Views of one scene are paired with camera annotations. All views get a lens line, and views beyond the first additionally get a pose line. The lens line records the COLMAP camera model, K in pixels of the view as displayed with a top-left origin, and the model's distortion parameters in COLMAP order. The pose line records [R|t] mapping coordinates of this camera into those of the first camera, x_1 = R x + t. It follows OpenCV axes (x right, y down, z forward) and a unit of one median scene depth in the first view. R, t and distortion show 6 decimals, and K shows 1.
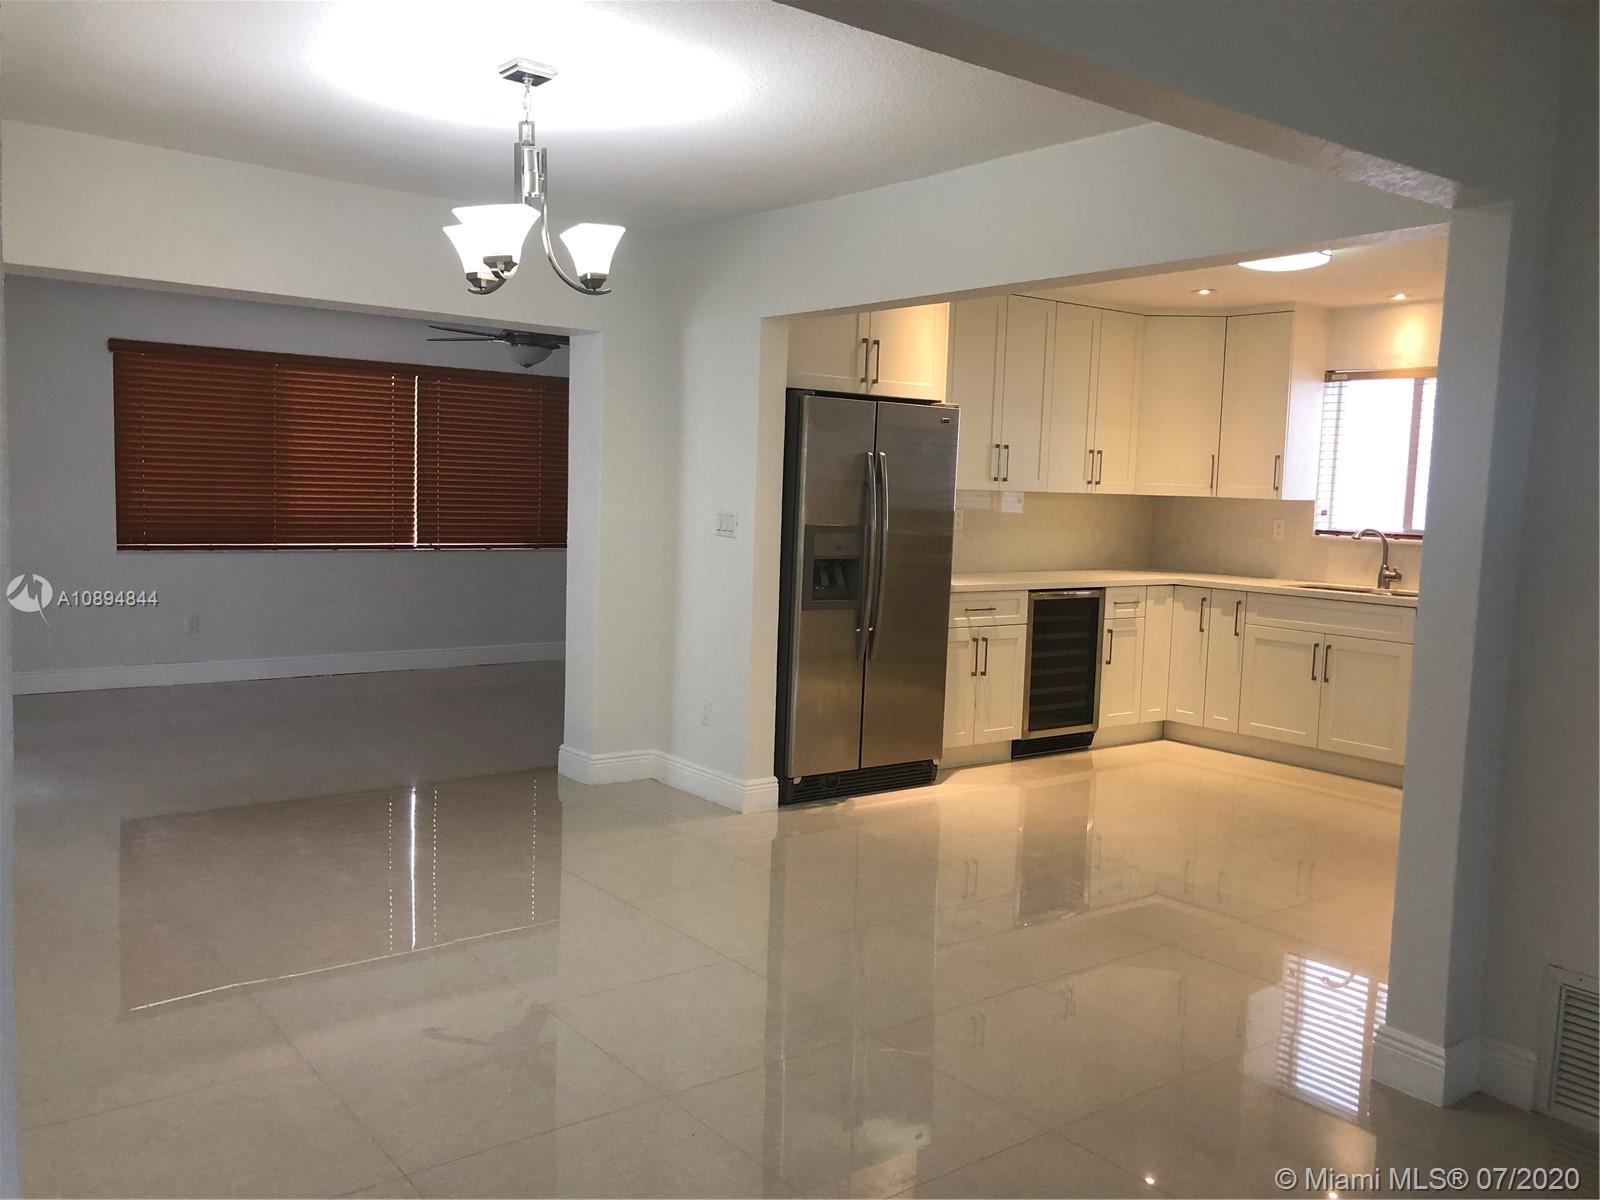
lens RADIAL K [[1311.4, 0, 766.7], [0, 1311.4, 596.1], [0, 0, 1]] dist [0.035399, -0.030415]
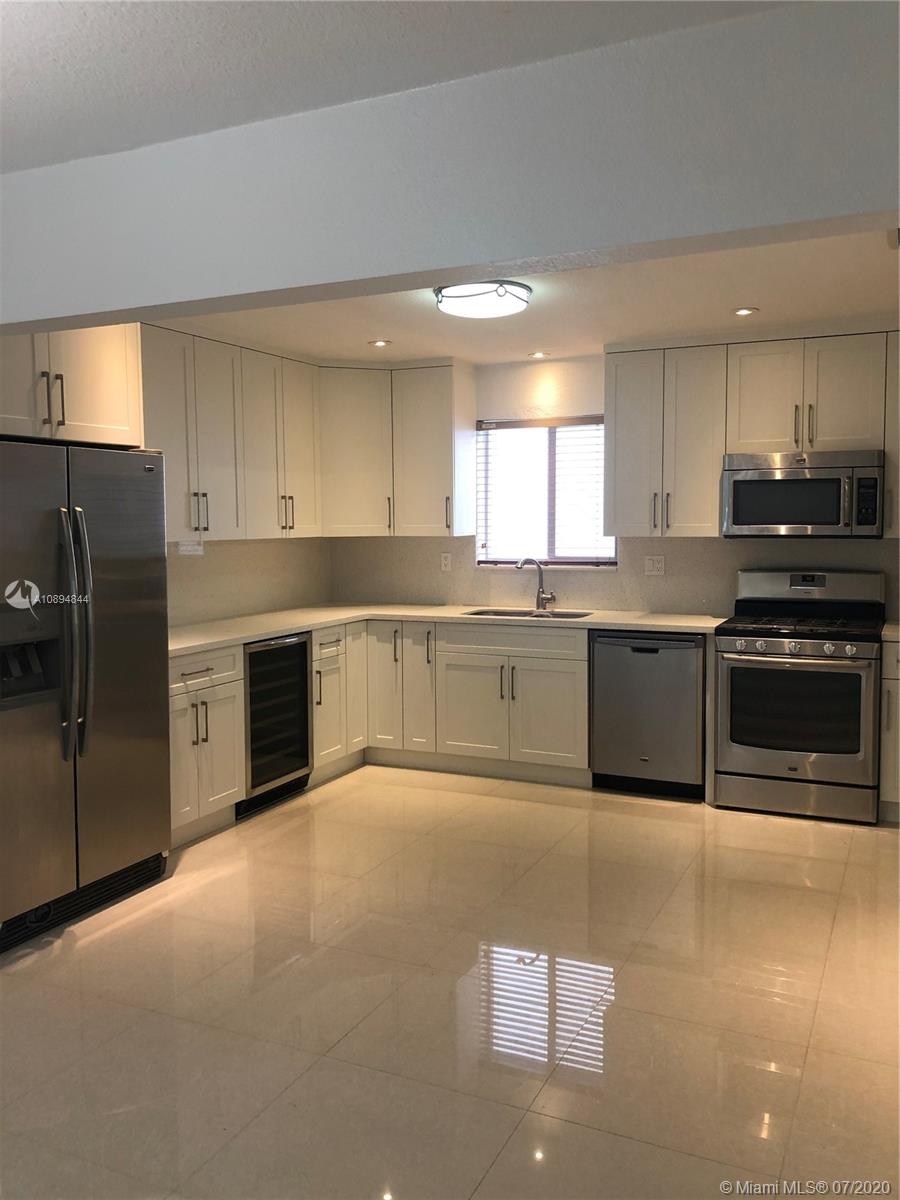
lens RADIAL K [[983.5, 0, 451.6], [0, 983.5, 579.2], [0, 0, 1]] dist [0.035399, -0.030415]
pose [[0.880987, -0.069466, 0.468014, -0.000067], [0.079310, 0.996849, -0.001333, -0.038516], [-0.466446, 0.038292, 0.883720, 0.291827]]
